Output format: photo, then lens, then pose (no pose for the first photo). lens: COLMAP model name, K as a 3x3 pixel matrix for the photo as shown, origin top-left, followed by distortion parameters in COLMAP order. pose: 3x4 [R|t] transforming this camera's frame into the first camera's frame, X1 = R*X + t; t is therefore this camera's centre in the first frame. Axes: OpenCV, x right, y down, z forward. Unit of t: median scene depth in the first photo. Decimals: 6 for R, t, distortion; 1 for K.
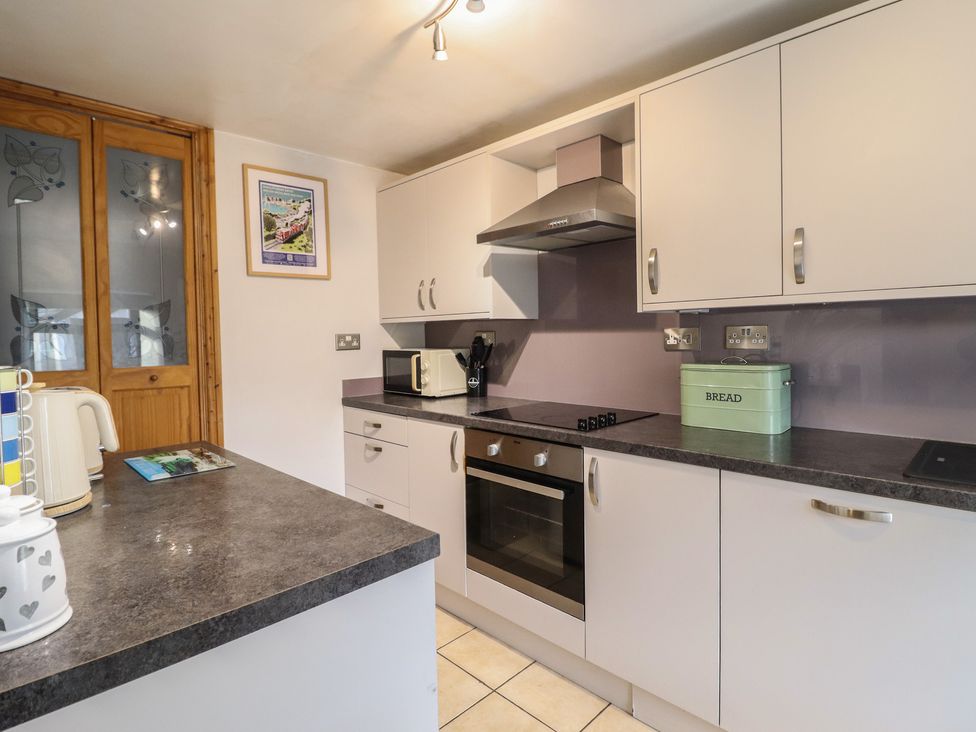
lens RADIAL K [[516.3, 0, 486.7], [0, 516.3, 350.5], [0, 0, 1]] dist [-0.000341, -0.012665]
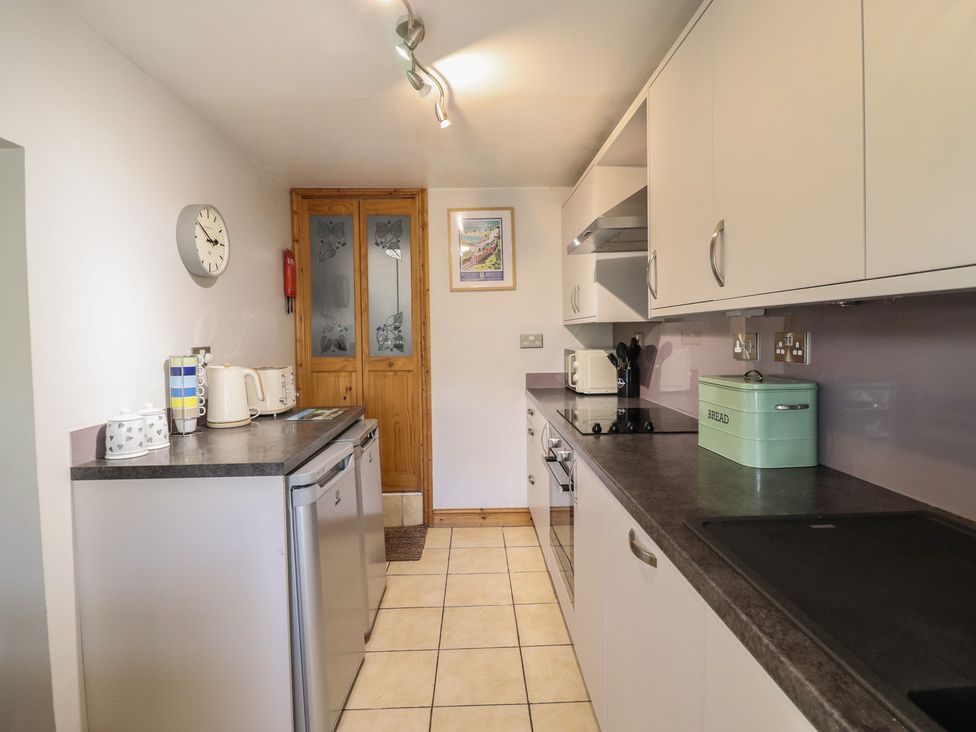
lens RADIAL K [[516.3, 0, 486.7], [0, 516.3, 350.5], [0, 0, 1]] dist [-0.000341, -0.012665]
pose [[0.732686, 0.028525, -0.679969, 0.504165], [-0.019437, 0.999591, 0.020989, -0.019824], [0.680289, -0.002162, 0.732940, 0.070449]]
